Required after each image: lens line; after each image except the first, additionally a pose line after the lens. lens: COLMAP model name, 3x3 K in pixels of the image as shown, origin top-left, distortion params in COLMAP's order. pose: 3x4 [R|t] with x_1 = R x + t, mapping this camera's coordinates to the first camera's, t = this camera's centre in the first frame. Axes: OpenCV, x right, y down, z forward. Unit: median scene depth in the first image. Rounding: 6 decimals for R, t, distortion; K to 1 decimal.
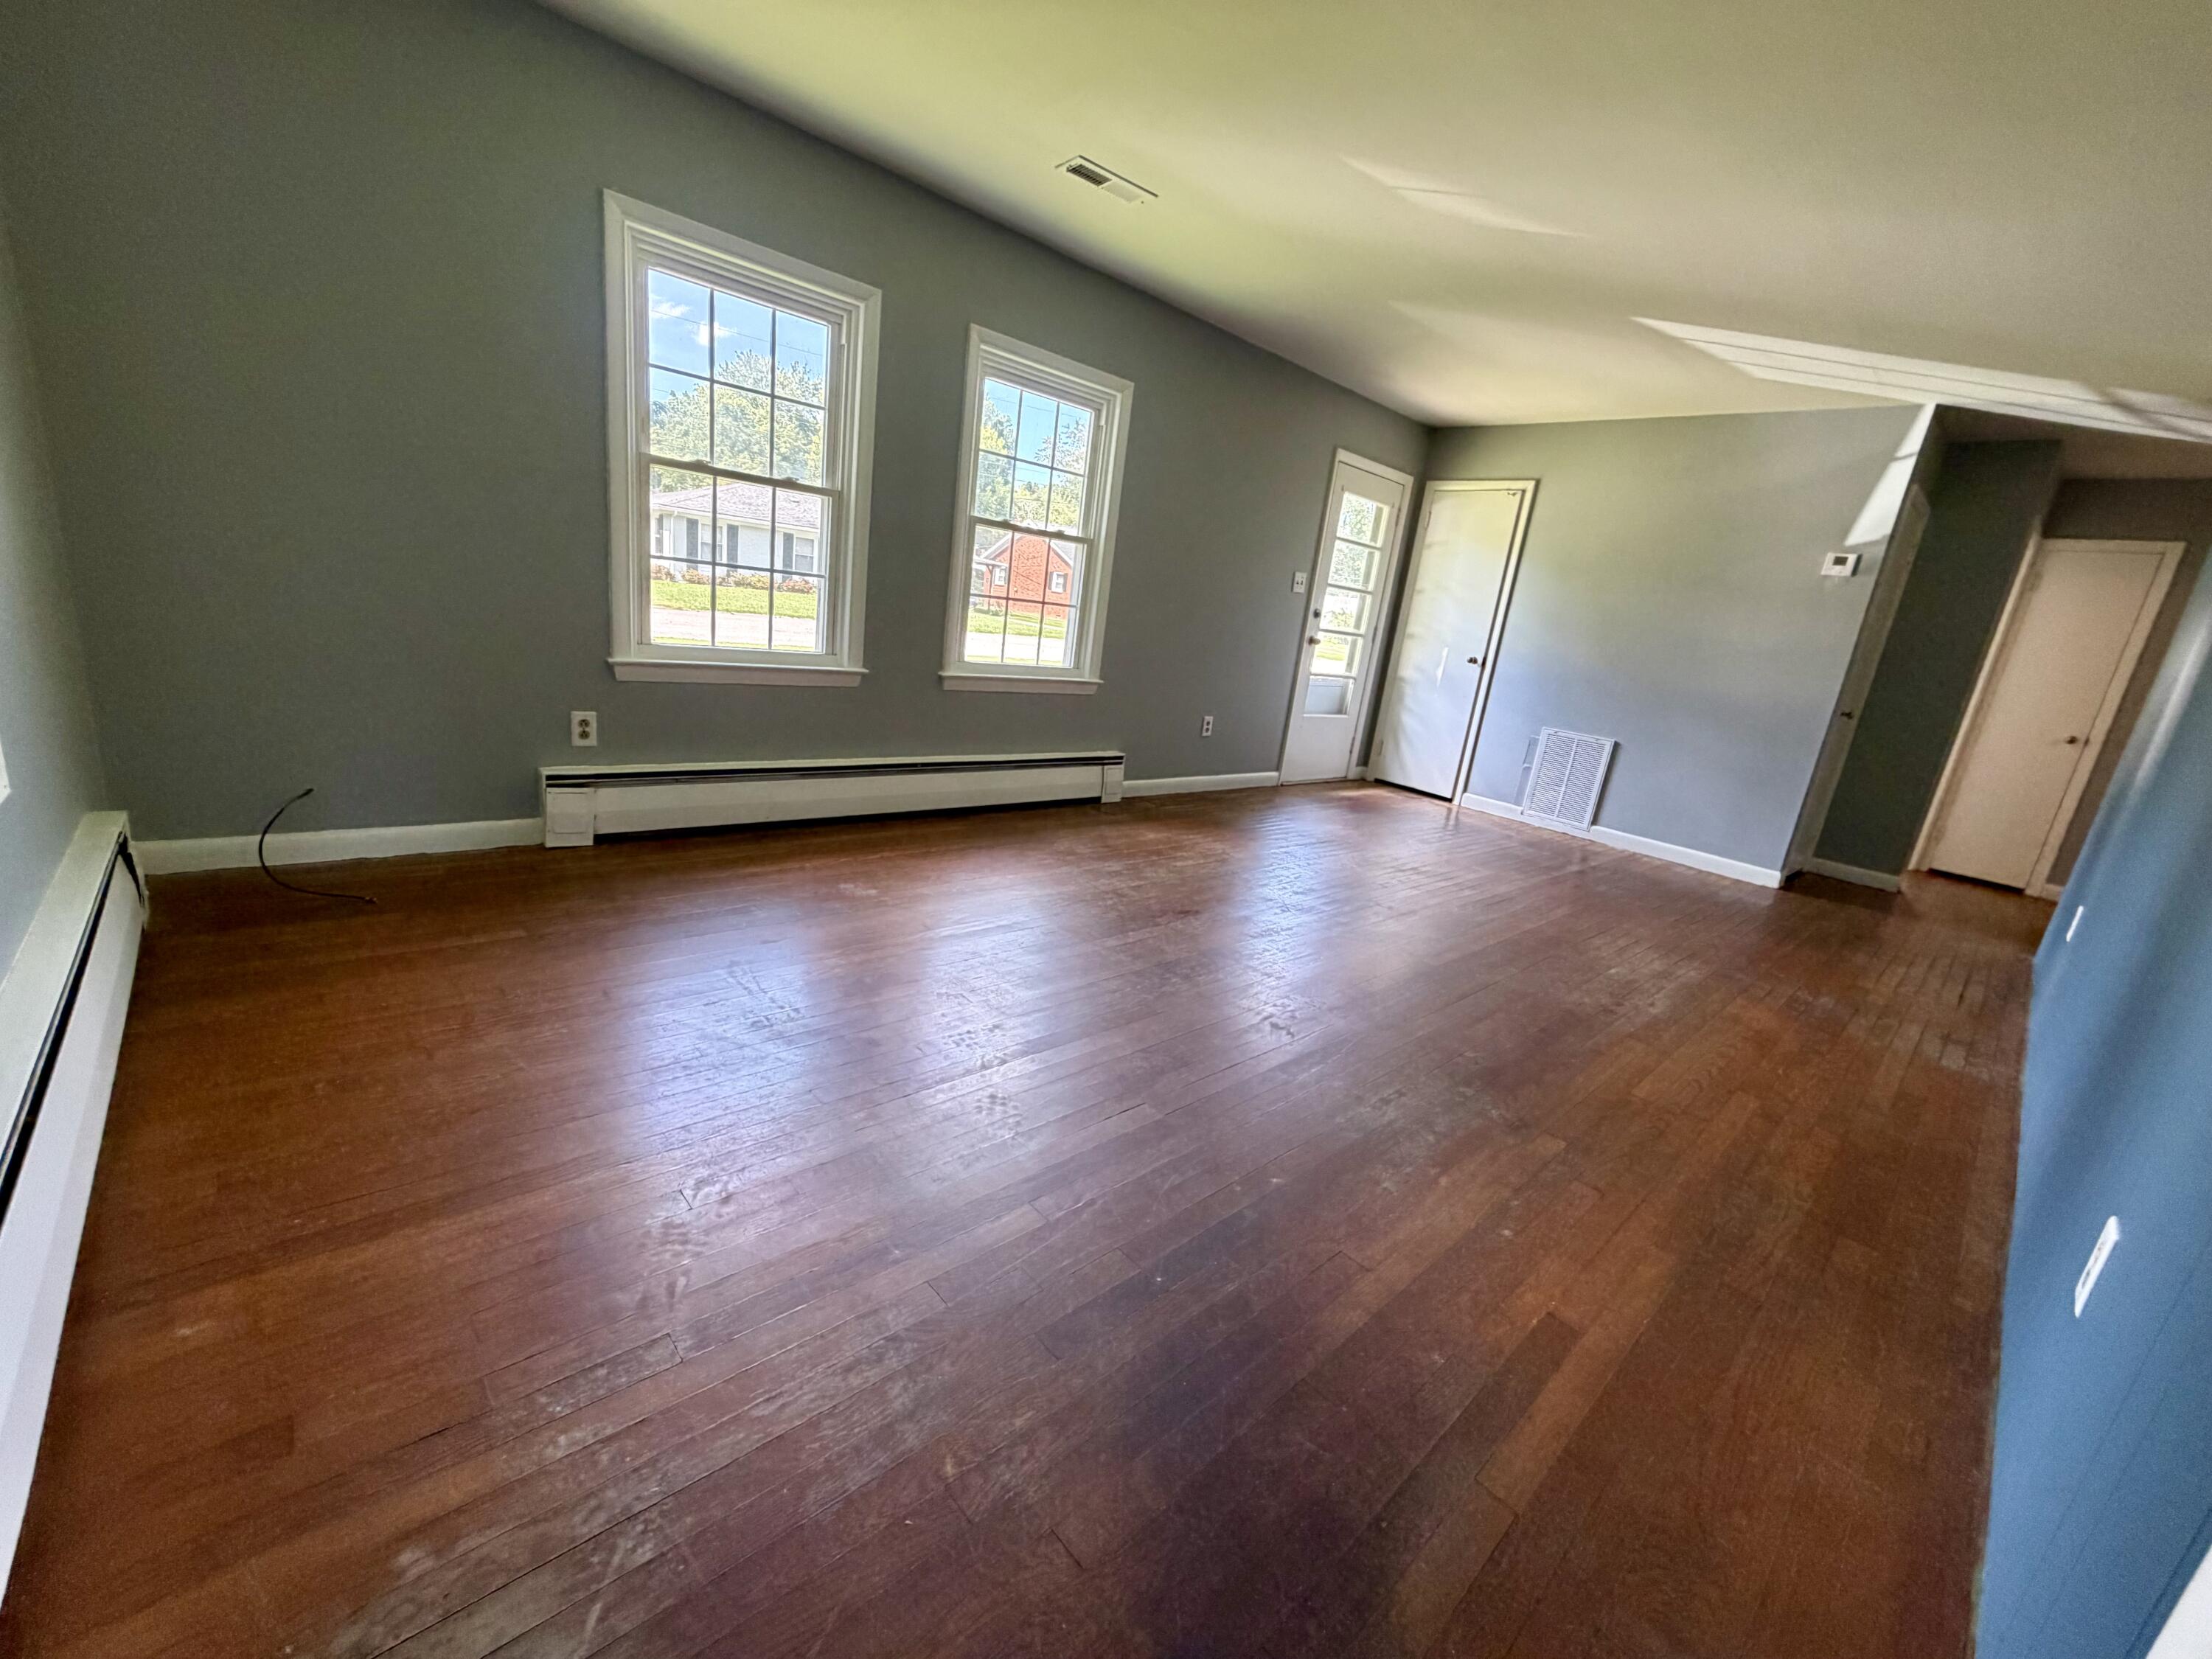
lens RADIAL K [[881.0, 0, 1101.3], [0, 881.0, 832.3], [0, 0, 1]] dist [0.001060, 0.000078]
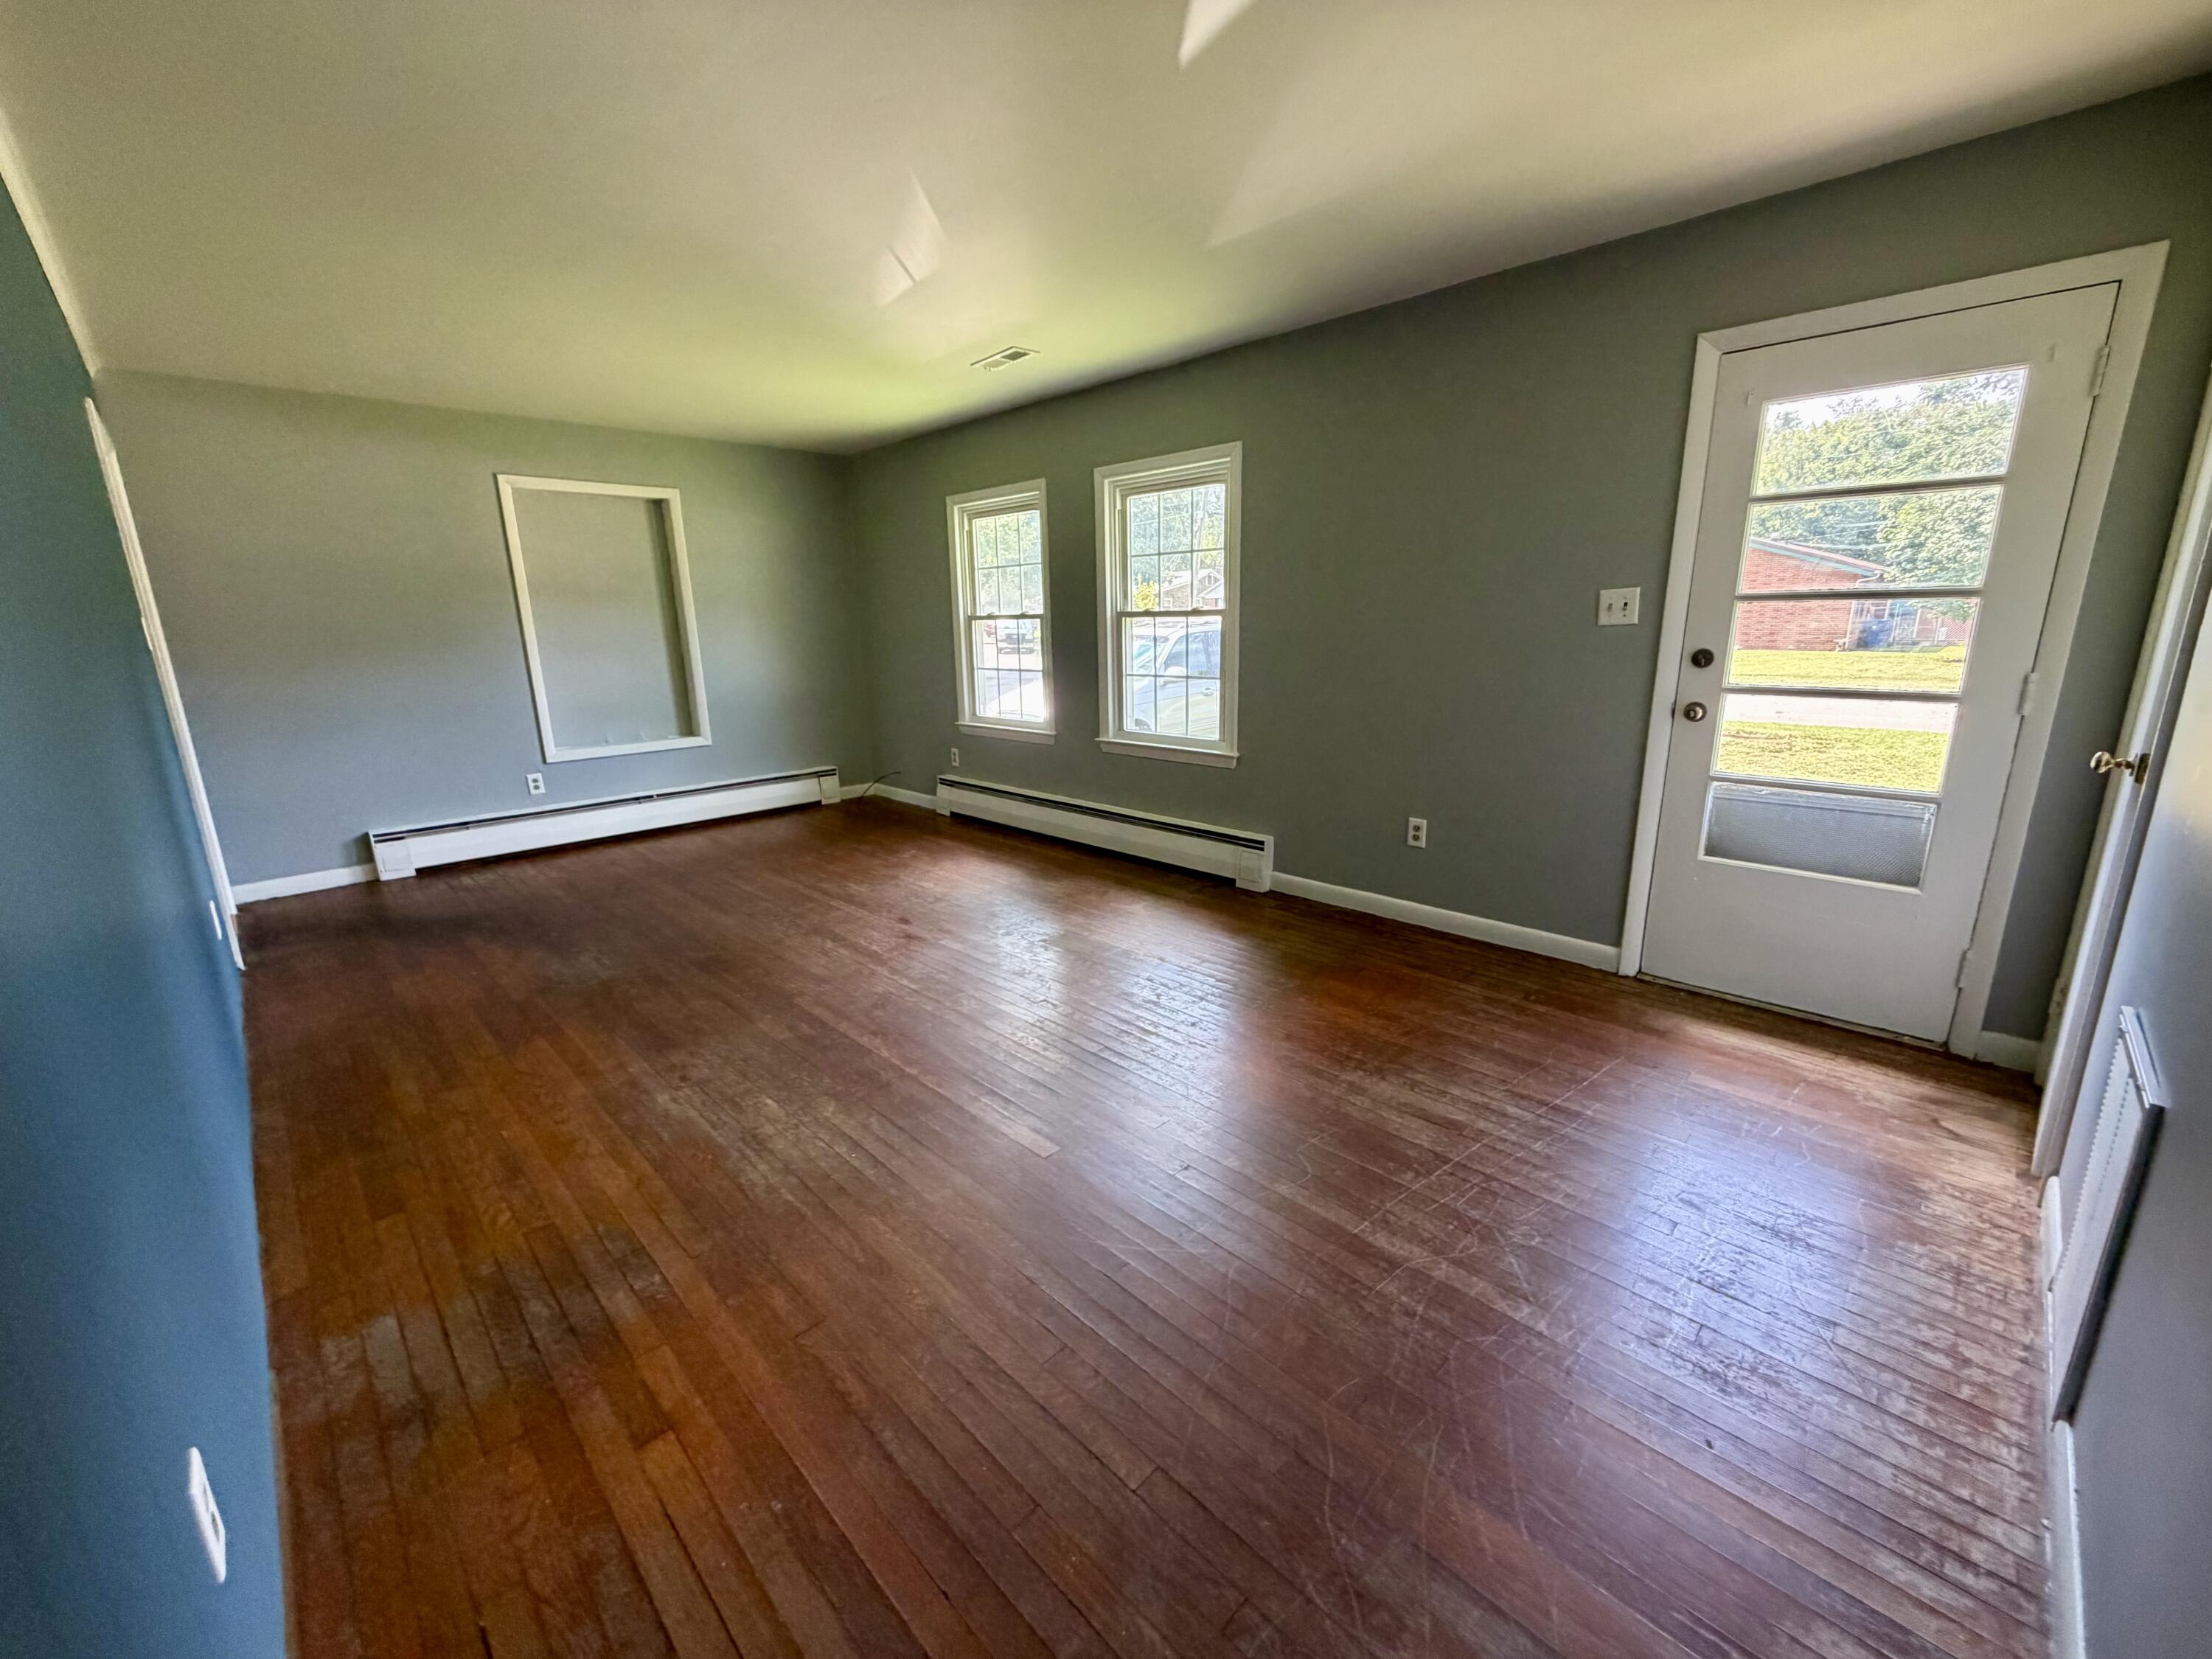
lens RADIAL K [[881.0, 0, 1101.3], [0, 881.0, 832.3], [0, 0, 1]] dist [0.001060, 0.000078]
pose [[0.033458, 0.114481, -0.992862, 1.075577], [-0.230823, 0.967446, 0.103772, -0.180077], [0.972420, 0.225703, 0.058794, 0.950120]]
